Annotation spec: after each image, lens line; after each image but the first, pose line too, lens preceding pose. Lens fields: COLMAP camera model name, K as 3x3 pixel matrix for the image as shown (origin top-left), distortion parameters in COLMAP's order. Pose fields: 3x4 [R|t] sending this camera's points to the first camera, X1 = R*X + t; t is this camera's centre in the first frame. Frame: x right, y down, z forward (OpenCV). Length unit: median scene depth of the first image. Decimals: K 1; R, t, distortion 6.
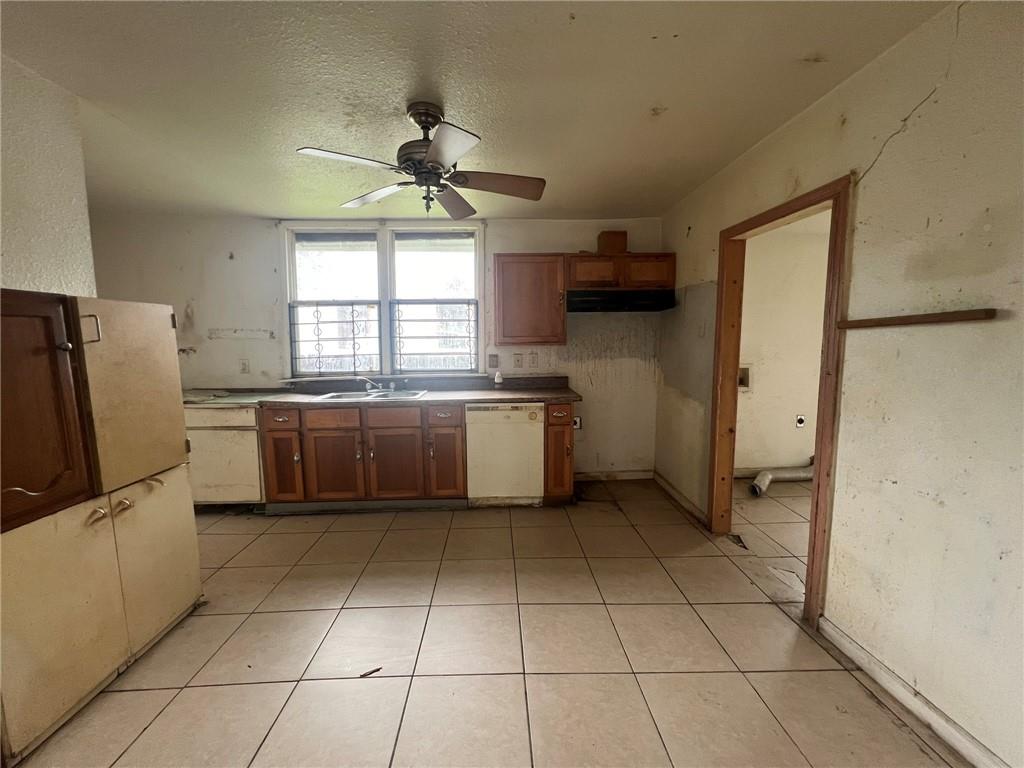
lens RADIAL K [[411.9, 0, 510.9], [0, 411.9, 383.7], [0, 0, 1]] dist [-0.002808, 0.000043]
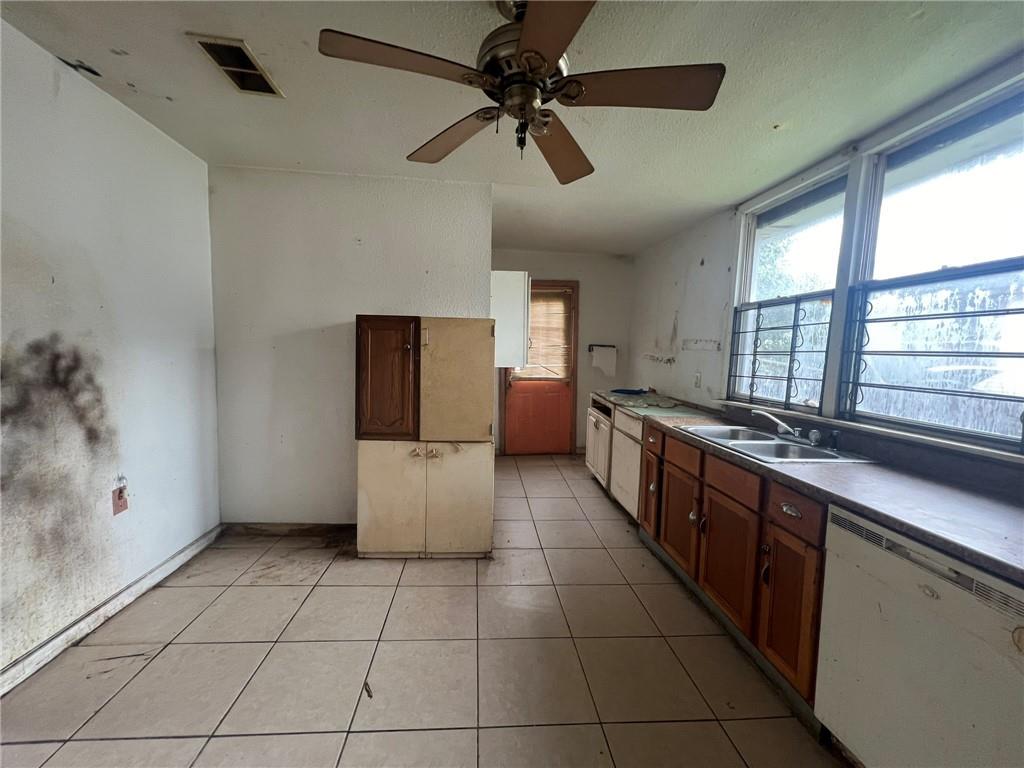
lens RADIAL K [[410.0, 0, 512.2], [0, 410.0, 382.0], [0, 0, 1]] dist [0.001085, -0.000872]
pose [[0.041876, 0.091480, -0.994926, 0.262083], [-0.134636, 0.987233, 0.085106, -0.062573], [0.990010, 0.130389, 0.053658, 0.560704]]
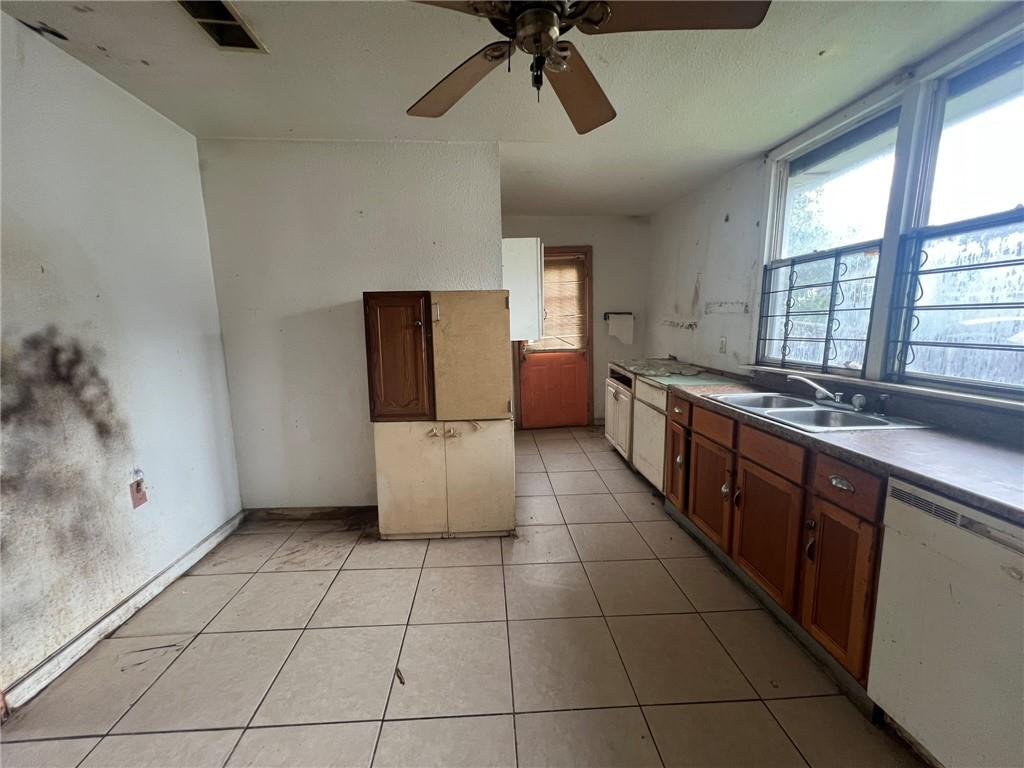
lens RADIAL K [[410.0, 0, 512.4], [0, 410.0, 381.7], [0, 0, 1]] dist [0.001085, -0.000872]
pose [[0.020892, 0.156530, -0.987452, 0.229001], [-0.090629, 0.983898, 0.154049, -0.062114], [0.995666, 0.086274, 0.034741, 0.550581]]
